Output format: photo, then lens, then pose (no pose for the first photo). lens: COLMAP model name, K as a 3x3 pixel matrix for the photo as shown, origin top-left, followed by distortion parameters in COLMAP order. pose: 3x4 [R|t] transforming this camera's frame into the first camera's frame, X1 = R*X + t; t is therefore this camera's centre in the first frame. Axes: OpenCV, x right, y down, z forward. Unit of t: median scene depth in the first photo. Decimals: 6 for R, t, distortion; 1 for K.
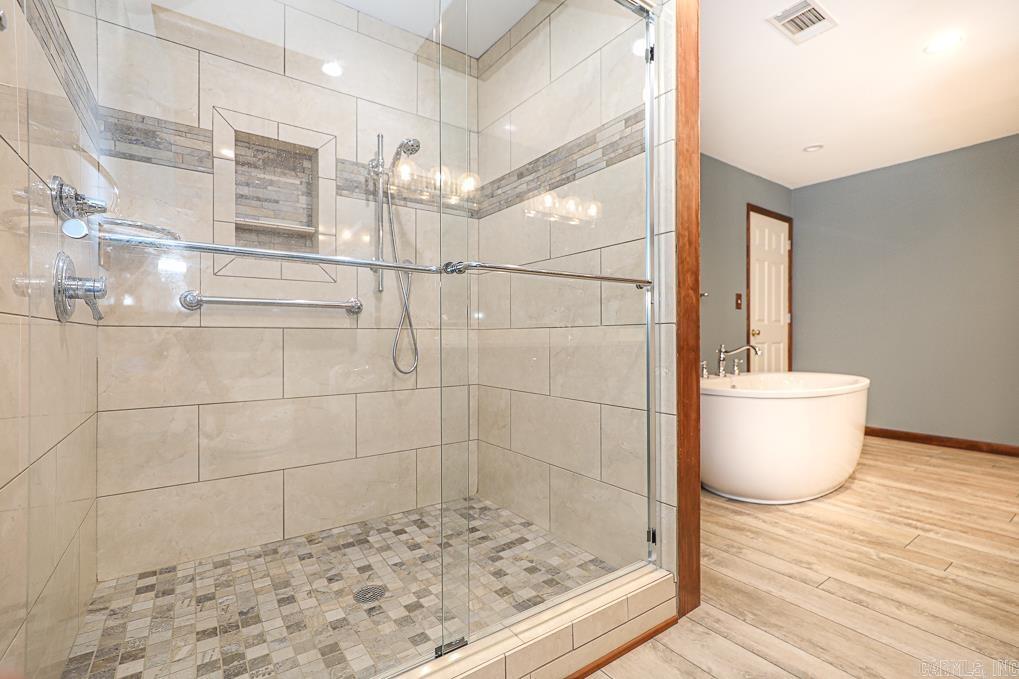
lens RADIAL K [[457.4, 0, 512.7], [0, 457.4, 339.6], [0, 0, 1]] dist [-0.002983, 0.002307]
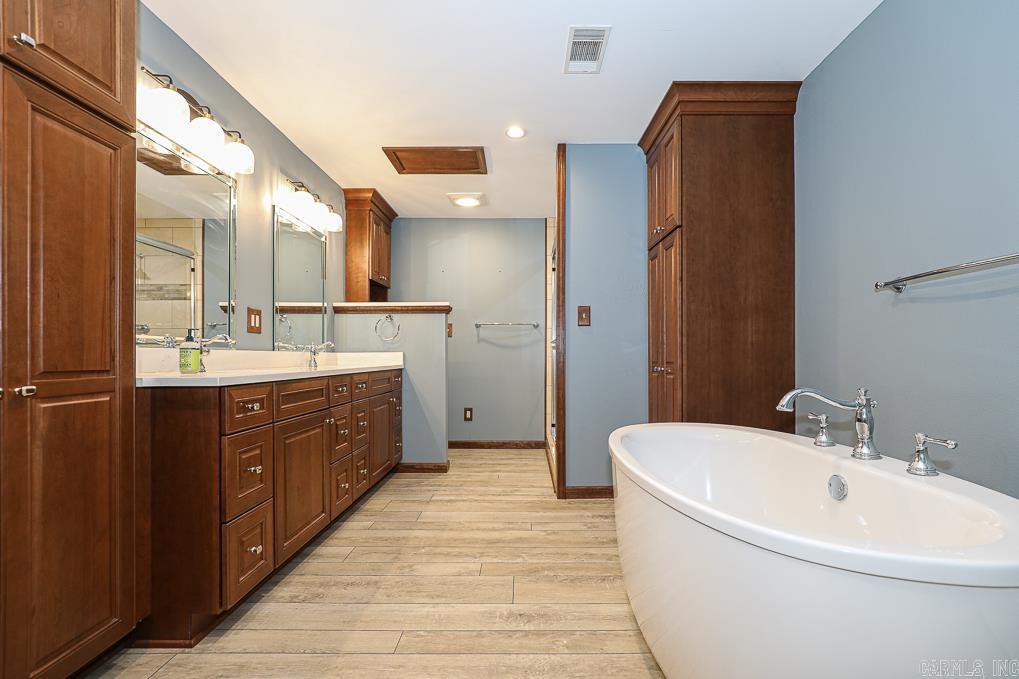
lens RADIAL K [[457.4, 0, 518.2], [0, 457.4, 349.1], [0, 0, 1]] dist [-0.002983, 0.002307]
pose [[-0.588925, -0.004752, -0.808174, 0.994284], [0.006362, 0.999924, -0.010516, -0.024980], [0.808163, -0.011335, -0.588850, 0.956057]]
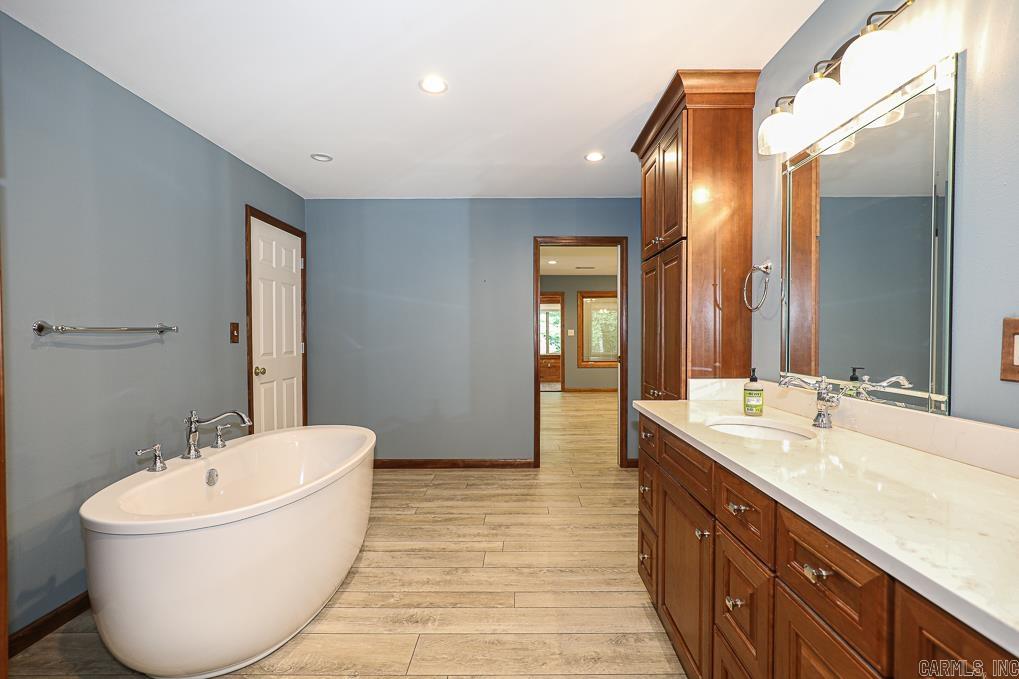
lens RADIAL K [[457.4, 0, 518.3], [0, 457.4, 345.4], [0, 0, 1]] dist [-0.002983, 0.002307]
pose [[0.587304, -0.021183, 0.809089, 0.188172], [-0.000404, 0.999650, 0.026466, -0.098791], [-0.809366, -0.015871, 0.587090, 0.211109]]
